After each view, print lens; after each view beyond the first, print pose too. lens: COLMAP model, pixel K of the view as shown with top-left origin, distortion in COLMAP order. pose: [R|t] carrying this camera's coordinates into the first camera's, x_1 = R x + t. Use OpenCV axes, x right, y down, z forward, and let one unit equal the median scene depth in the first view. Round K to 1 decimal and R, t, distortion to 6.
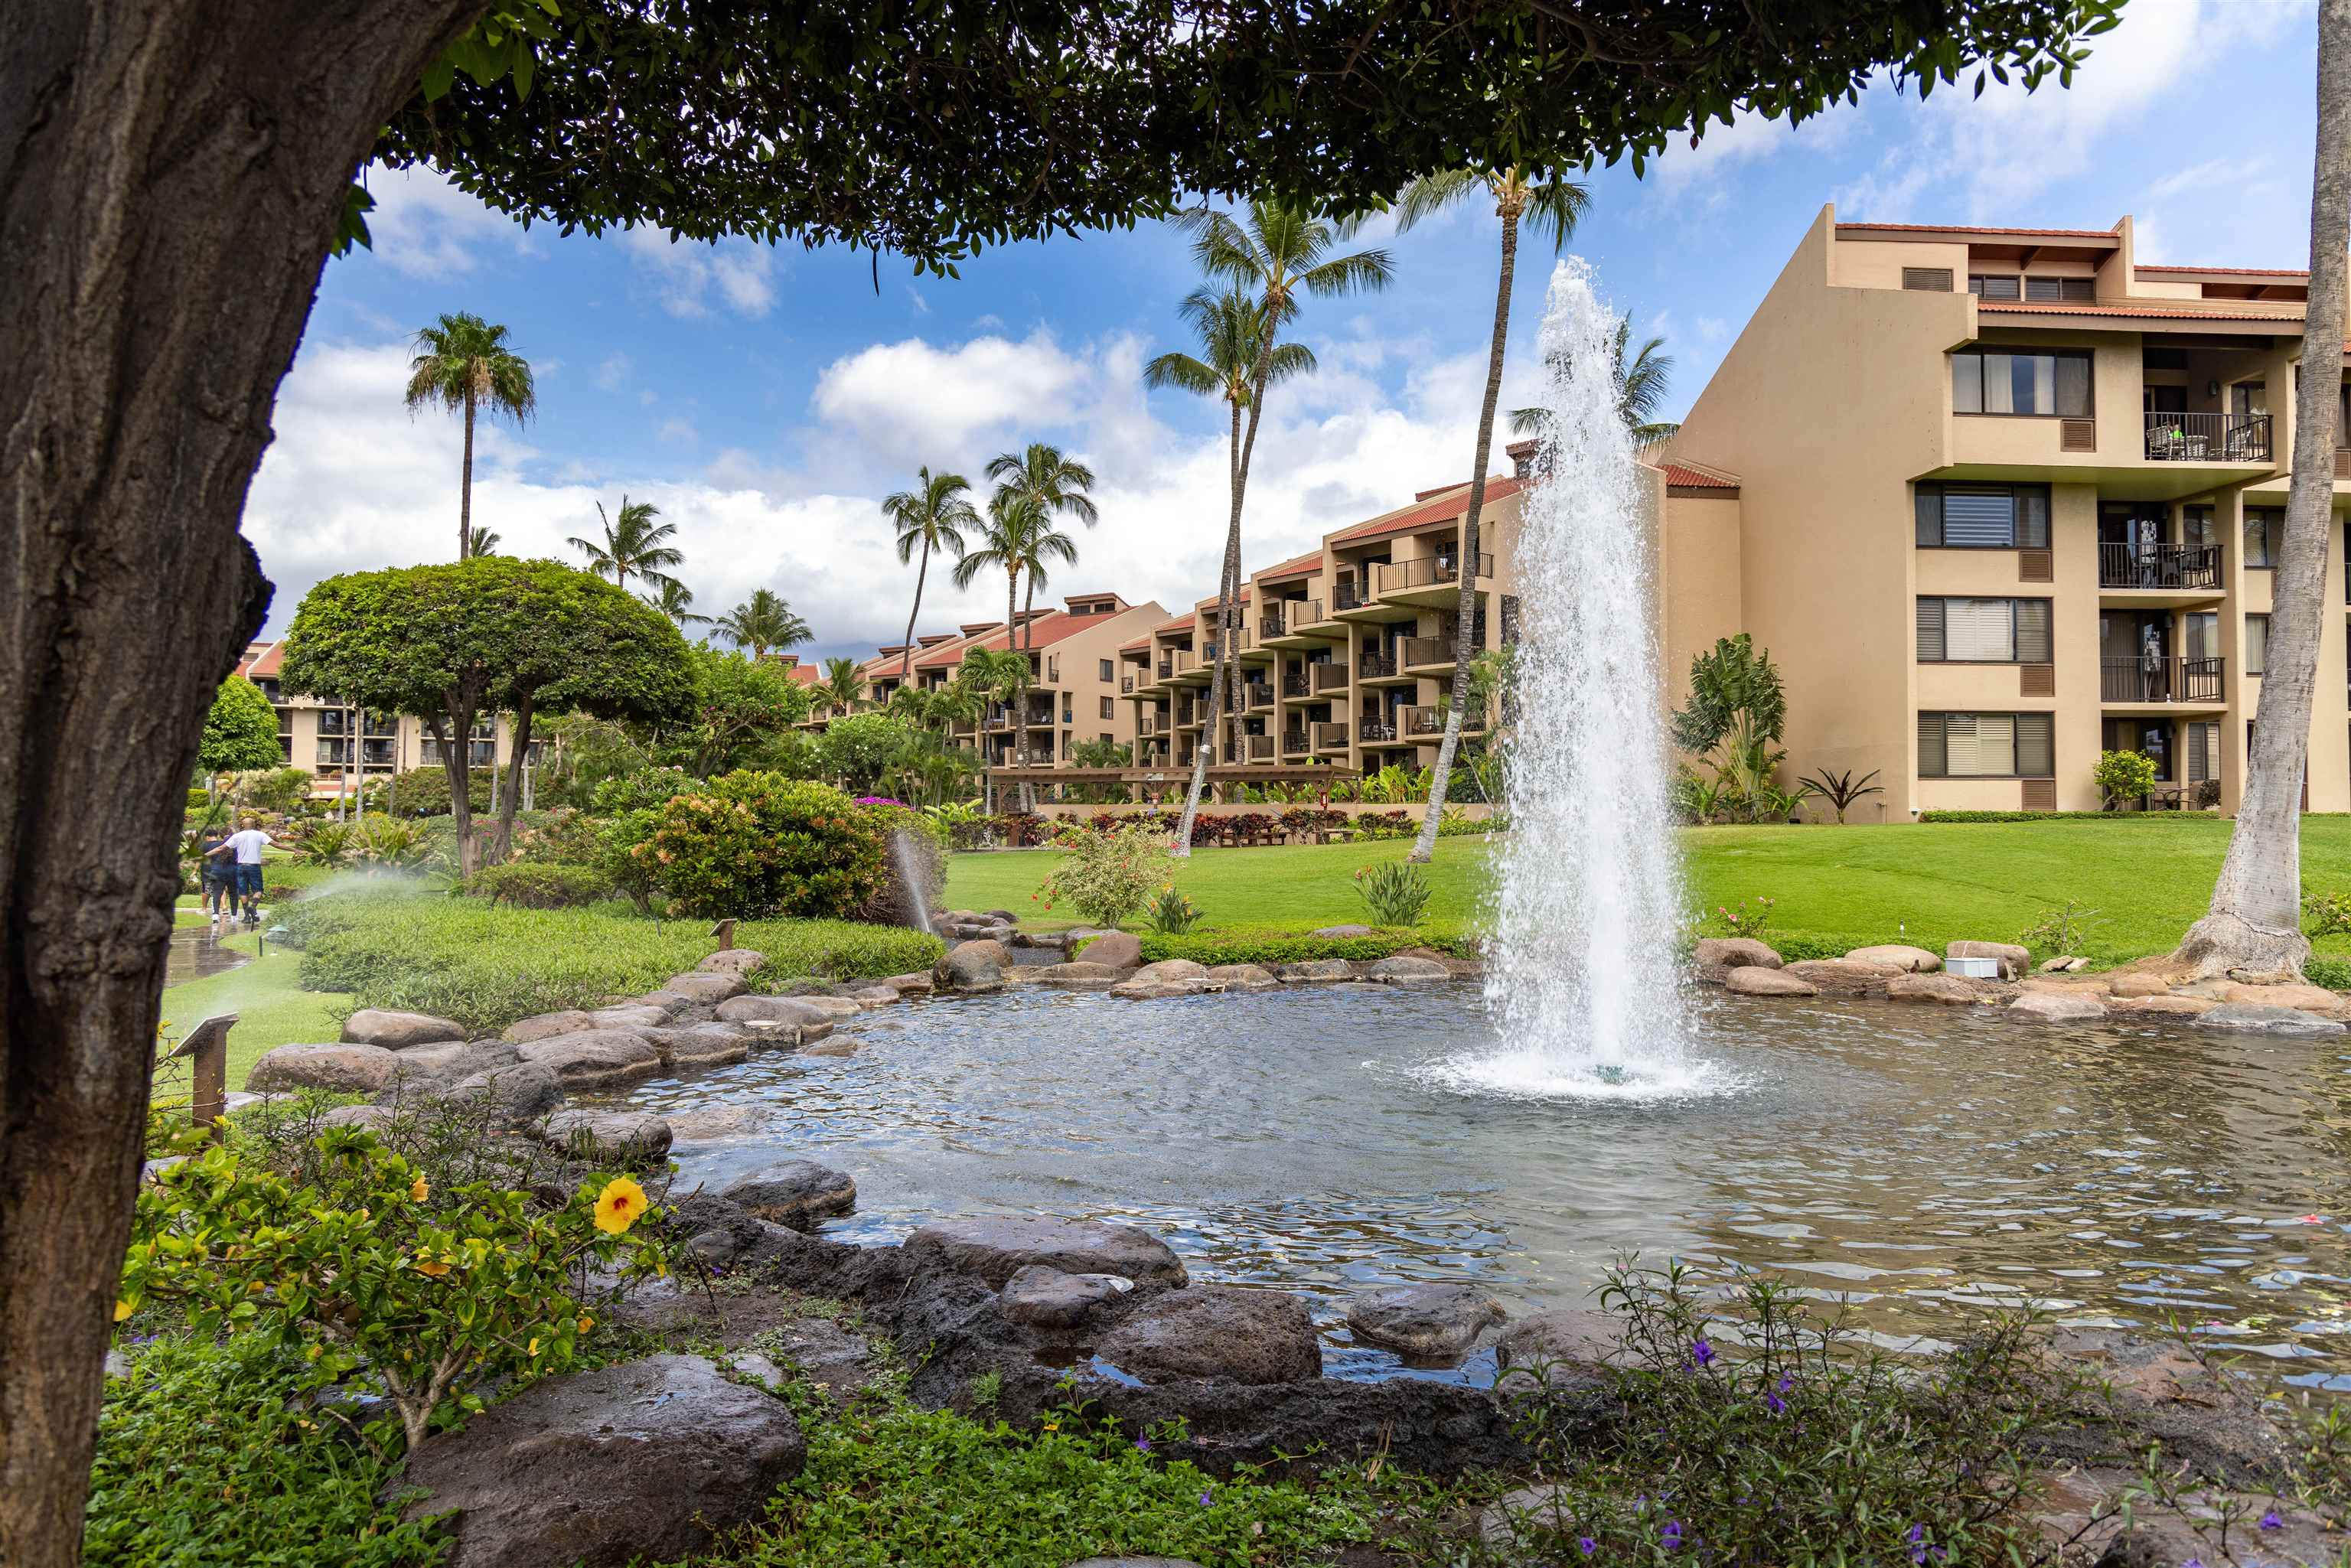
lens RADIAL K [[1562.7, 0, 1175.5], [0, 1562.7, 784.0], [0, 0, 1]] dist [0.010429, 0.005967]
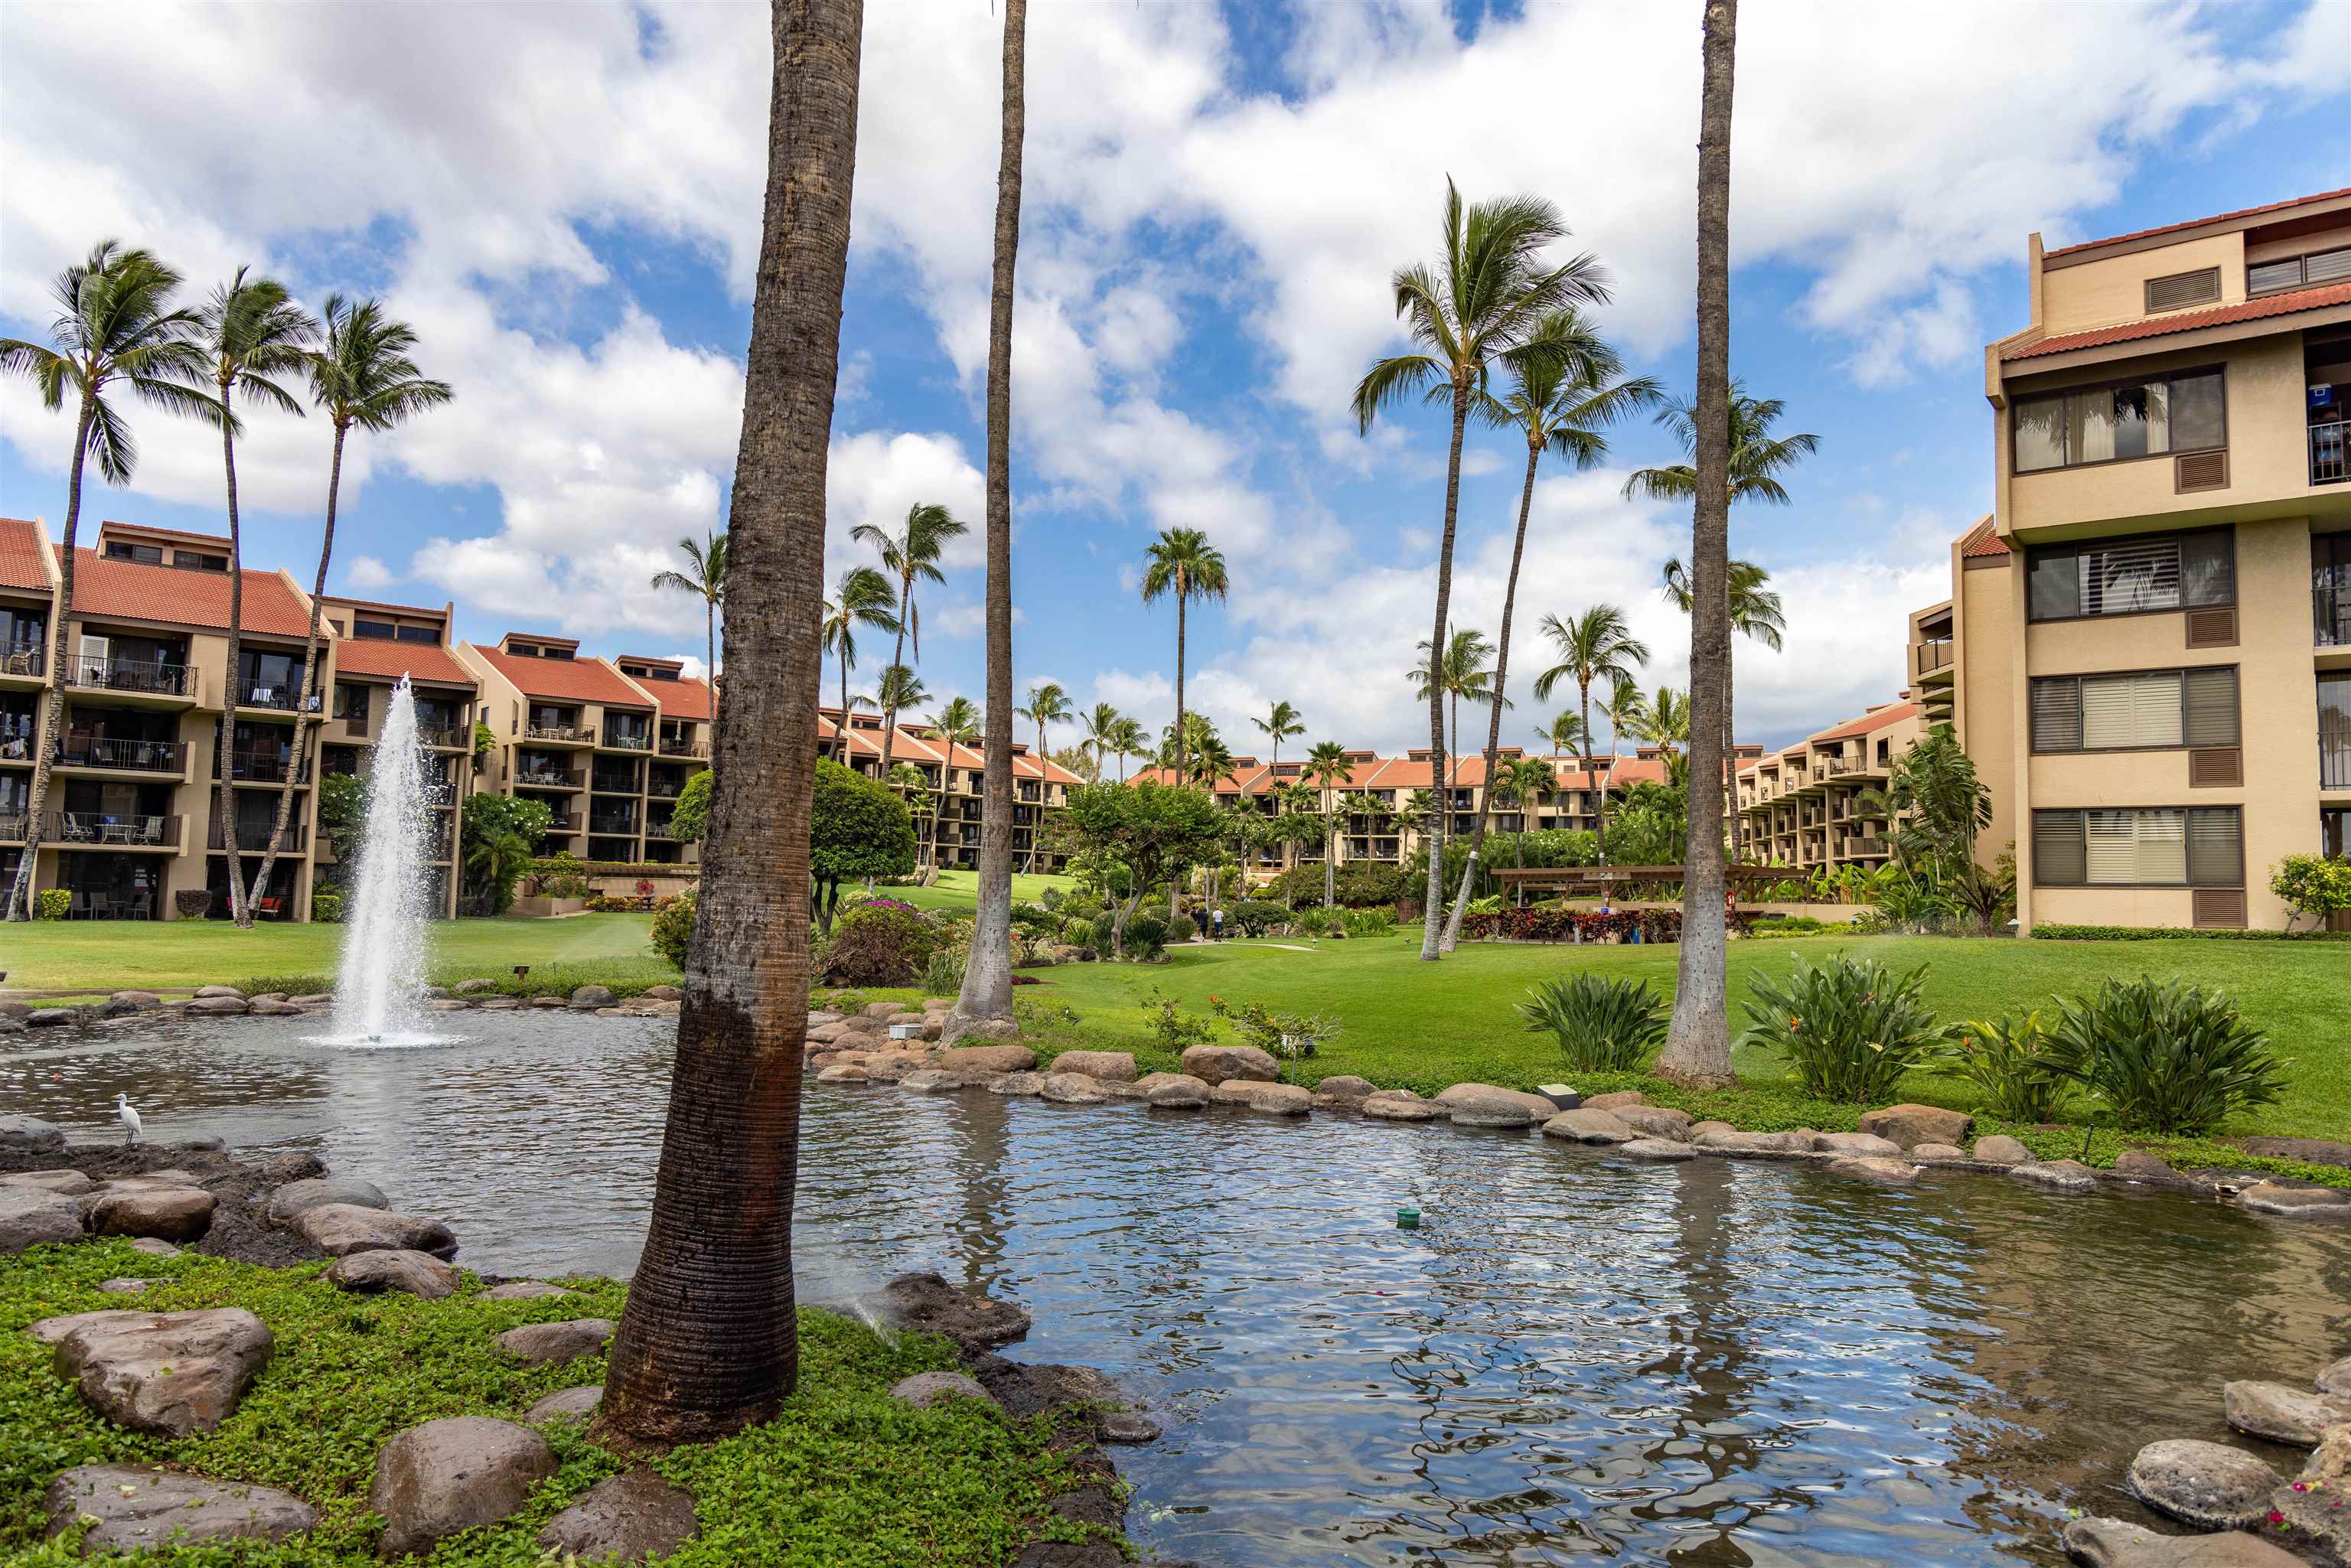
lens RADIAL K [[1604.4, 0, 1175.5], [0, 1604.4, 784.0], [0, 0, 1]] dist [0.002605, 0.000657]
pose [[0.722132, -0.039441, -0.690630, 0.737792], [0.004650, 0.998628, -0.052167, -0.016396], [0.691740, 0.034460, 0.721324, 0.023850]]
